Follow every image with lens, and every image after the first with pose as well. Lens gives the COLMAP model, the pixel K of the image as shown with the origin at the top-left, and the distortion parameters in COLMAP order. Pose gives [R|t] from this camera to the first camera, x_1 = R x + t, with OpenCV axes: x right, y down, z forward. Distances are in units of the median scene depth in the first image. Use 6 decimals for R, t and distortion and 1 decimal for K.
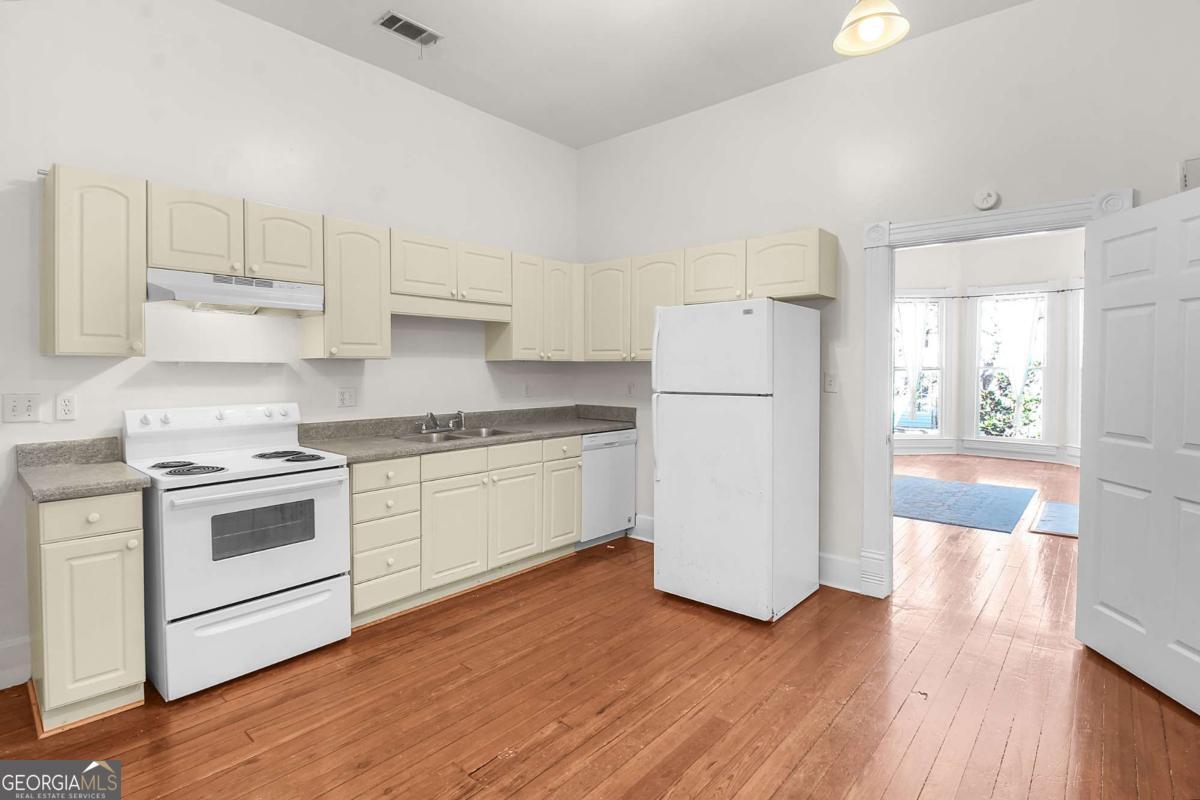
lens RADIAL K [[586.2, 0, 599.2], [0, 586.2, 373.8], [0, 0, 1]] dist [-0.003112, -0.000848]
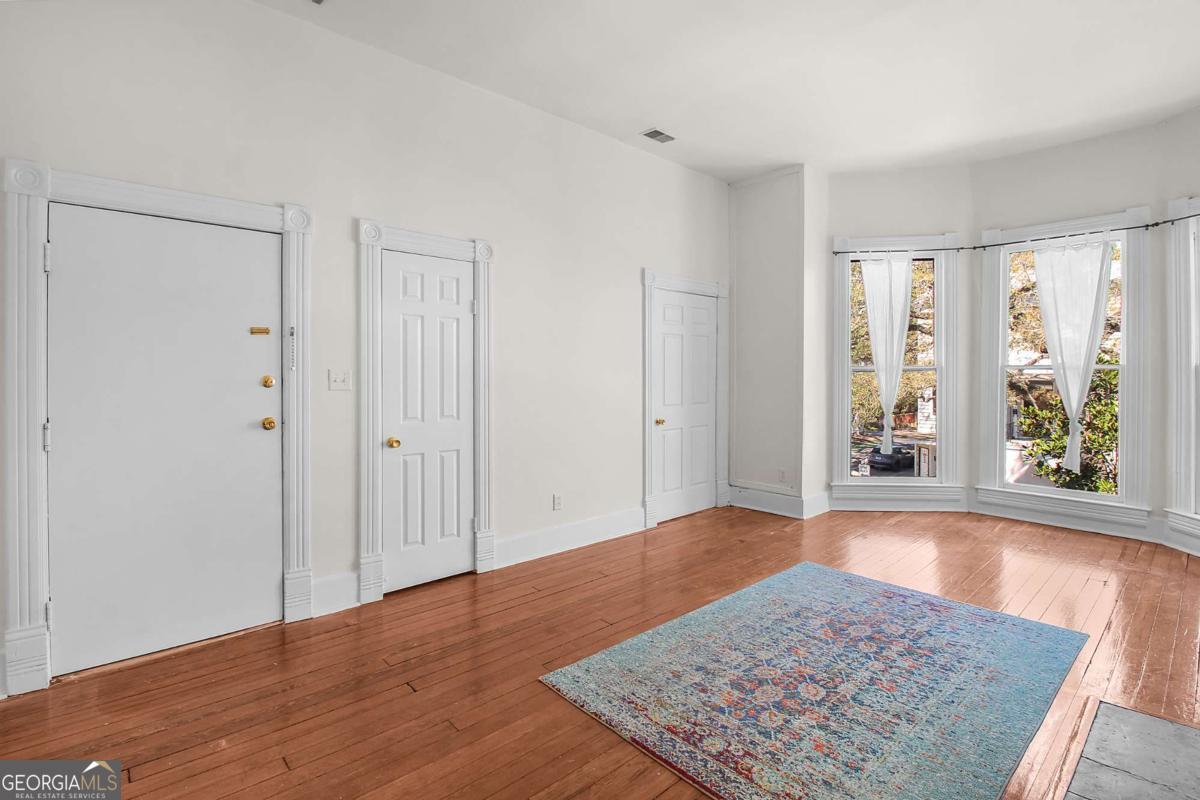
lens RADIAL K [[571.8, 0, 599.5], [0, 571.8, 372.0], [0, 0, 1]] dist [0.001612, -0.013581]
pose [[0.992979, -0.000297, -0.118293, 0.321854], [0.000051, 0.999998, -0.002087, -0.004476], [0.118293, 0.002066, 0.992977, 0.394431]]
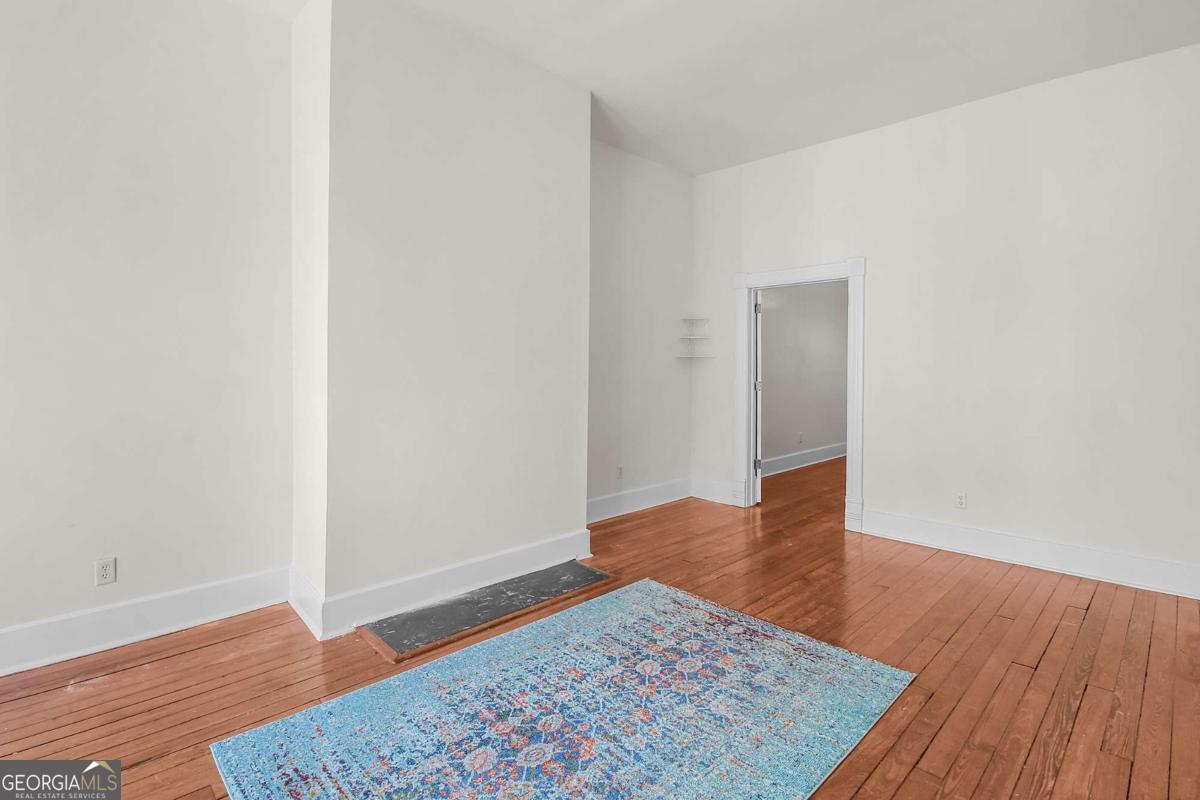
lens RADIAL K [[564.8, 0, 603.0], [0, 564.8, 381.5], [0, 0, 1]] dist [0.000454, -0.012532]
pose [[-0.996328, -0.007244, 0.085312, 0.390089], [-0.004112, 0.999313, 0.036832, -0.007449], [-0.085520, 0.036346, -0.995673, 0.959839]]
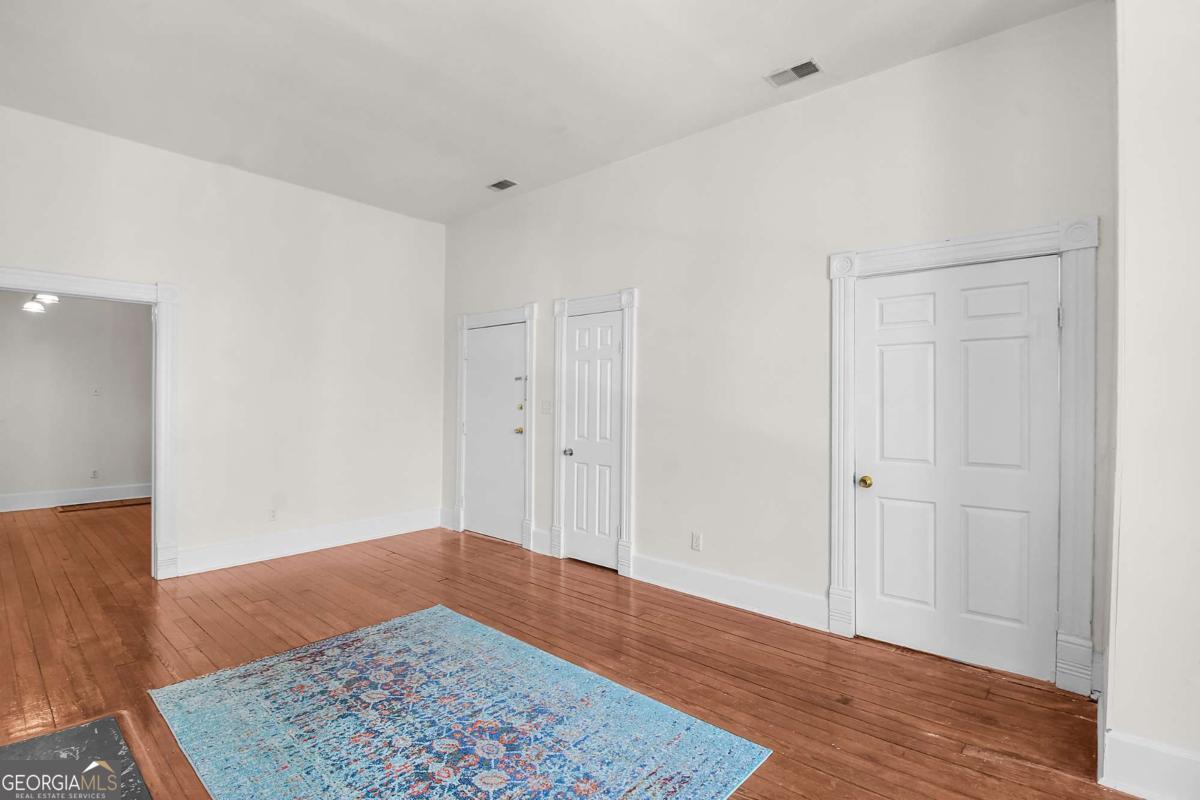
lens RADIAL K [[571.8, 0, 596.1], [0, 571.8, 395.9], [0, 0, 1]] dist [-0.000557, -0.013204]
pose [[-0.014447, -0.008756, -0.999857, 0.686258], [-0.012048, 0.999891, -0.008582, -0.006689], [0.999823, 0.011923, -0.014551, 0.795743]]
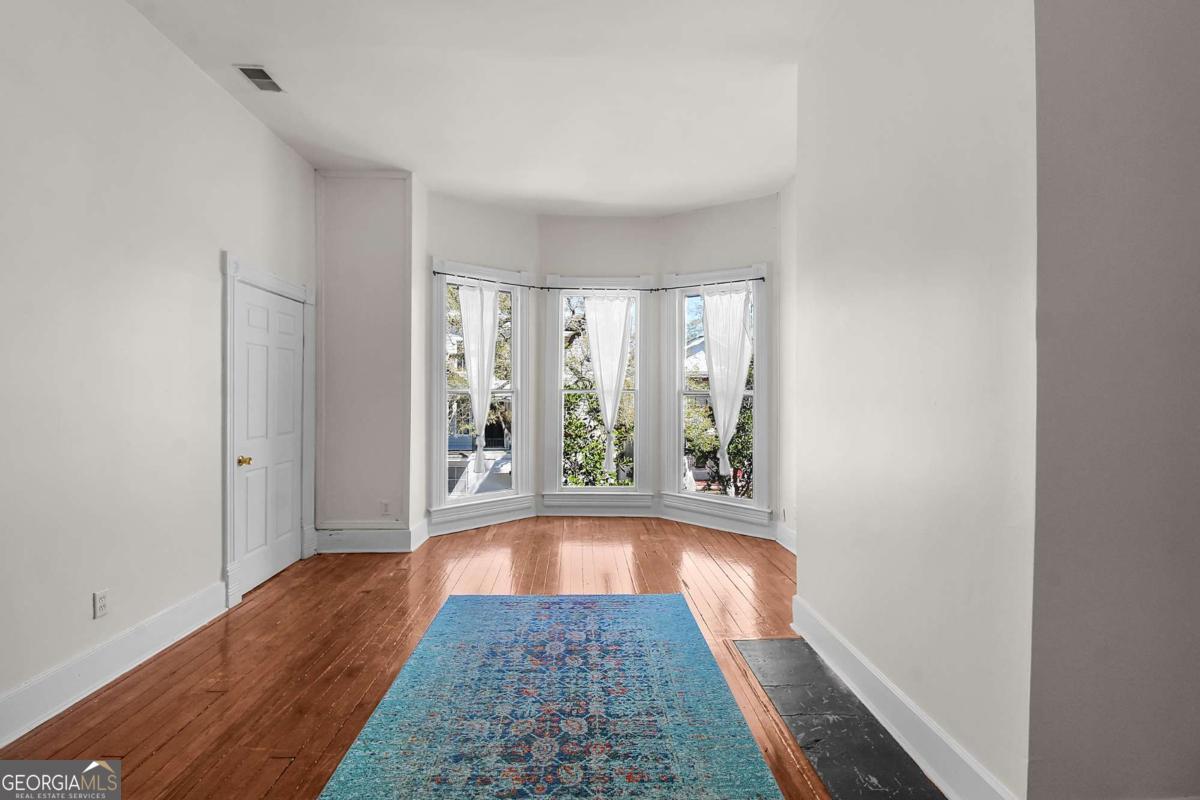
lens RADIAL K [[571.8, 0, 596.1], [0, 571.8, 395.9], [0, 0, 1]] dist [-0.000557, -0.013204]
pose [[0.733358, 0.000433, 0.679843, 0.218323], [-0.000557, 1.000000, -0.000035, -0.004555], [-0.679843, -0.000353, 0.733358, 0.478053]]
